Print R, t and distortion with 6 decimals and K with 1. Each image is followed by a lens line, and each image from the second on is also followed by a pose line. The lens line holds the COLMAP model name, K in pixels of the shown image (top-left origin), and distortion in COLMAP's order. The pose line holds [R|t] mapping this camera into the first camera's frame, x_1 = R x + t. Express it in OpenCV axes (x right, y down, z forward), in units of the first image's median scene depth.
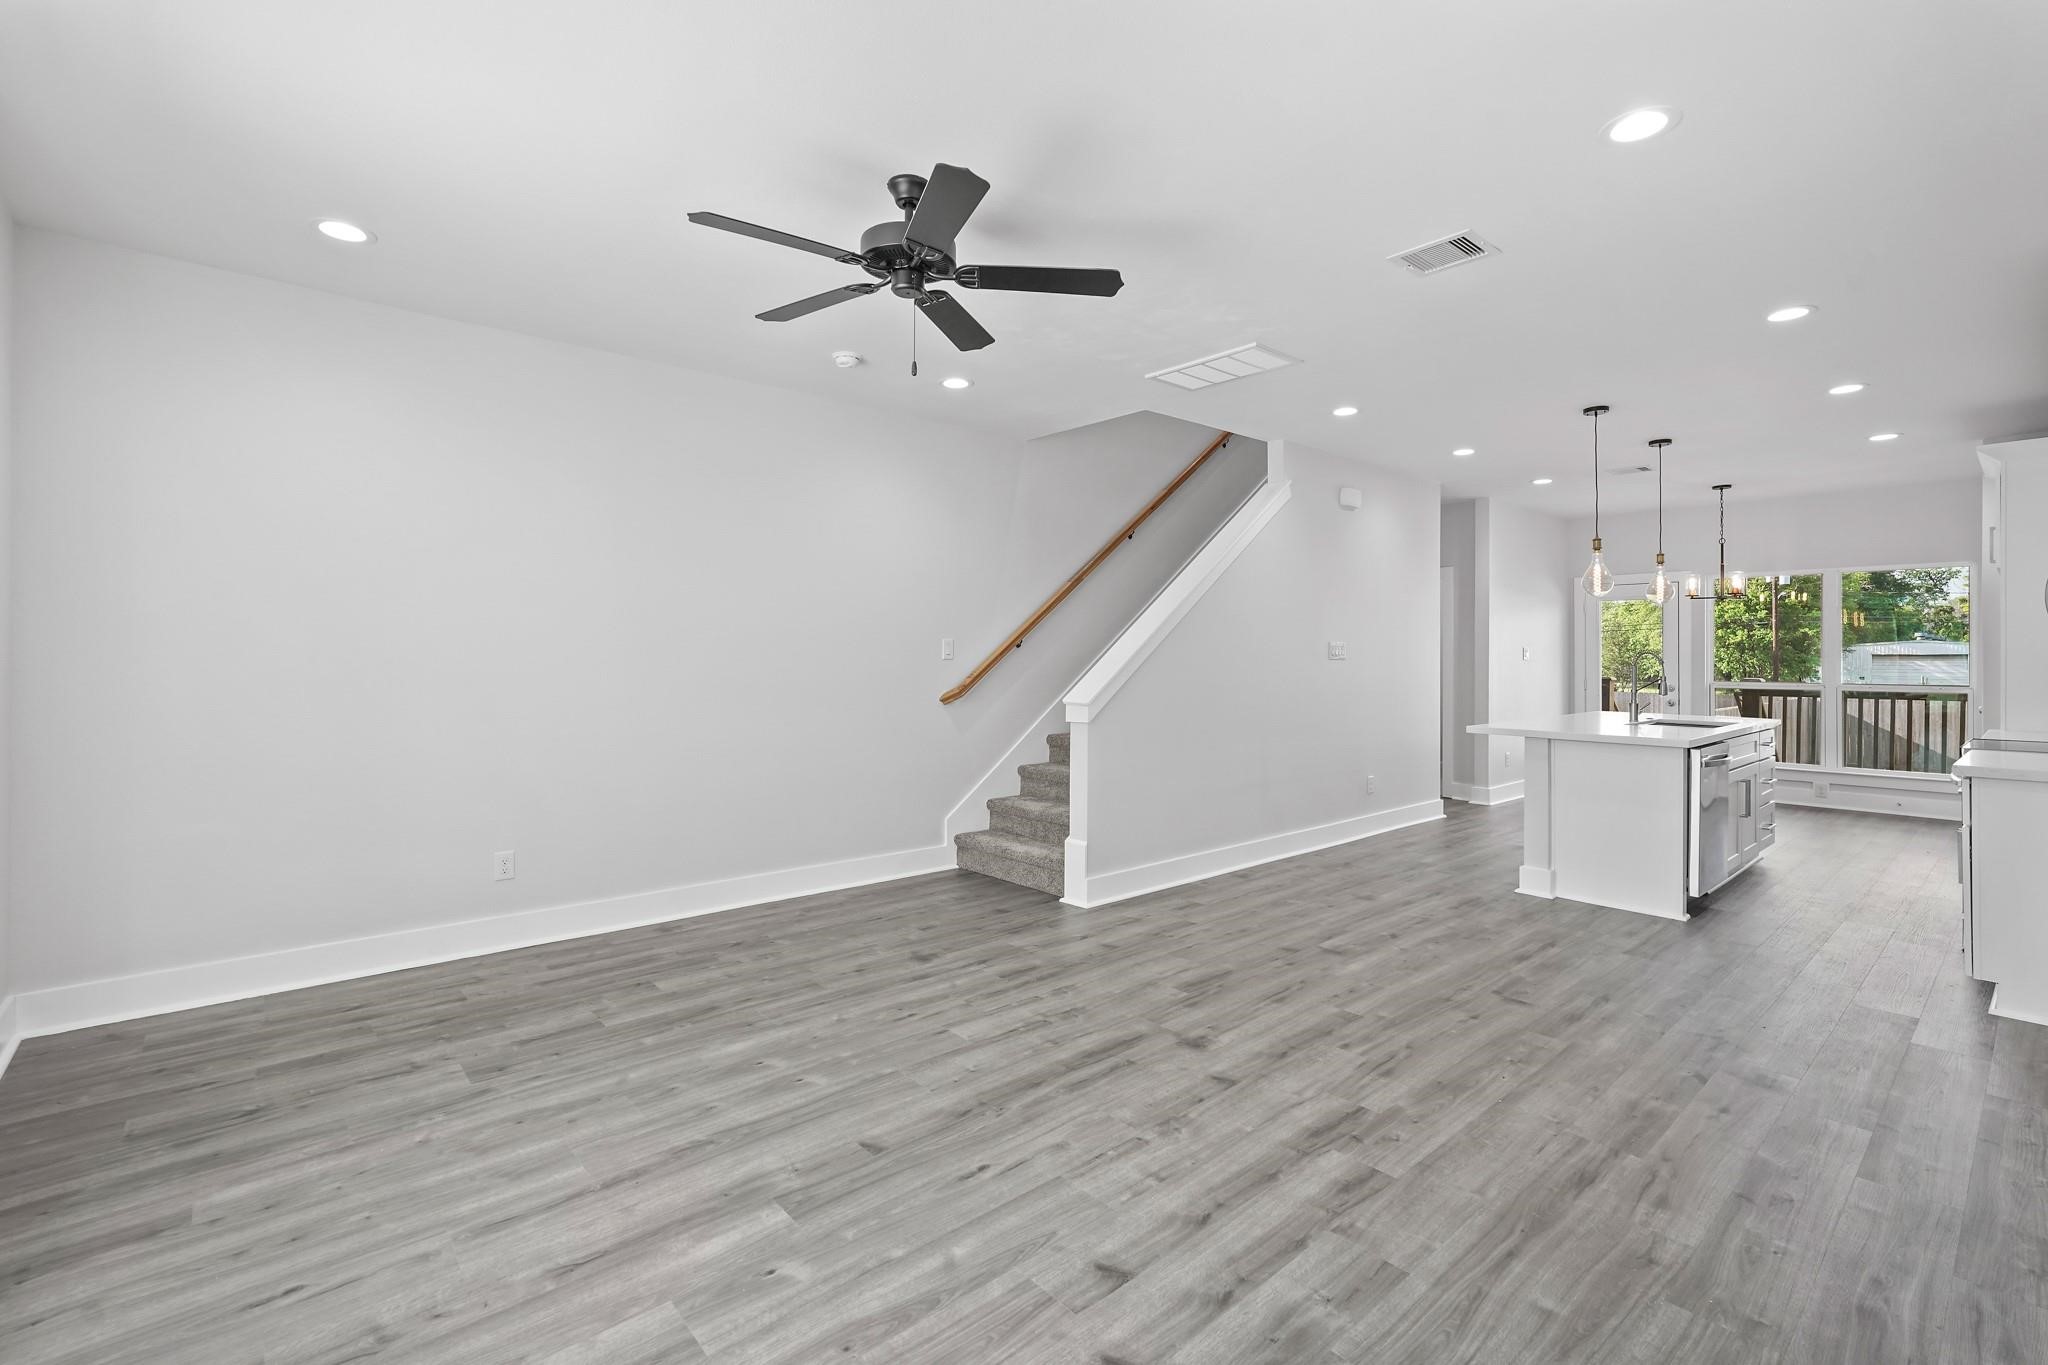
lens RADIAL K [[928.8, 0, 1026.6], [0, 928.8, 671.7], [0, 0, 1]] dist [0.001849, 0.000674]
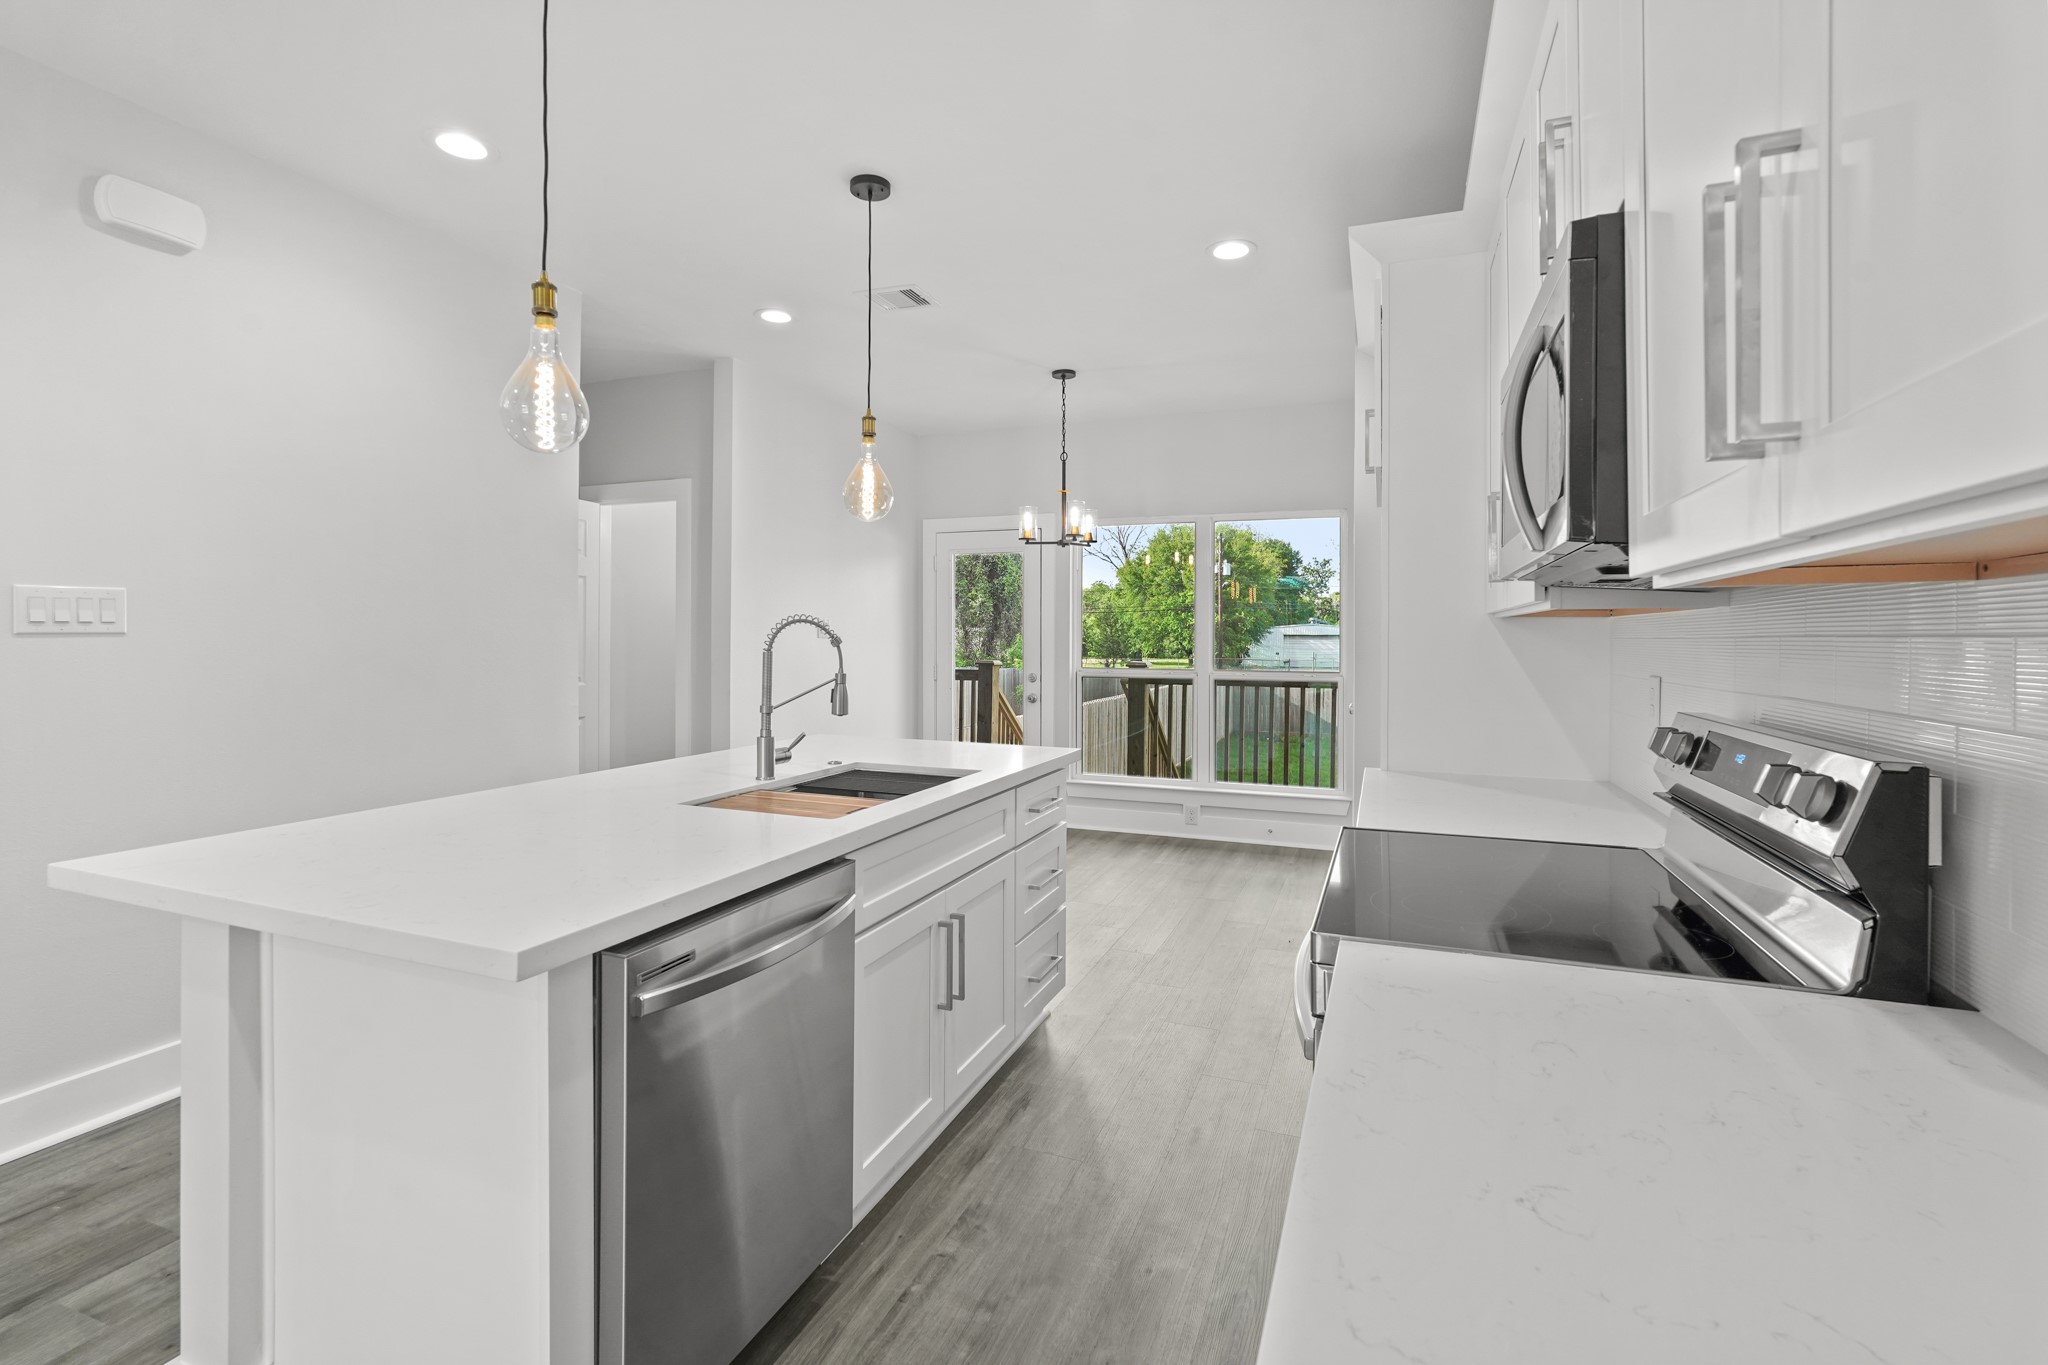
lens RADIAL K [[913.7, 0, 1044.5], [0, 913.7, 676.2], [0, 0, 1]] dist [-0.015501, 0.000052]
pose [[0.888047, -0.017486, 0.459420, 0.412852], [0.004311, 0.999549, 0.029711, -0.004452], [-0.459733, -0.024404, 0.887722, 0.407059]]
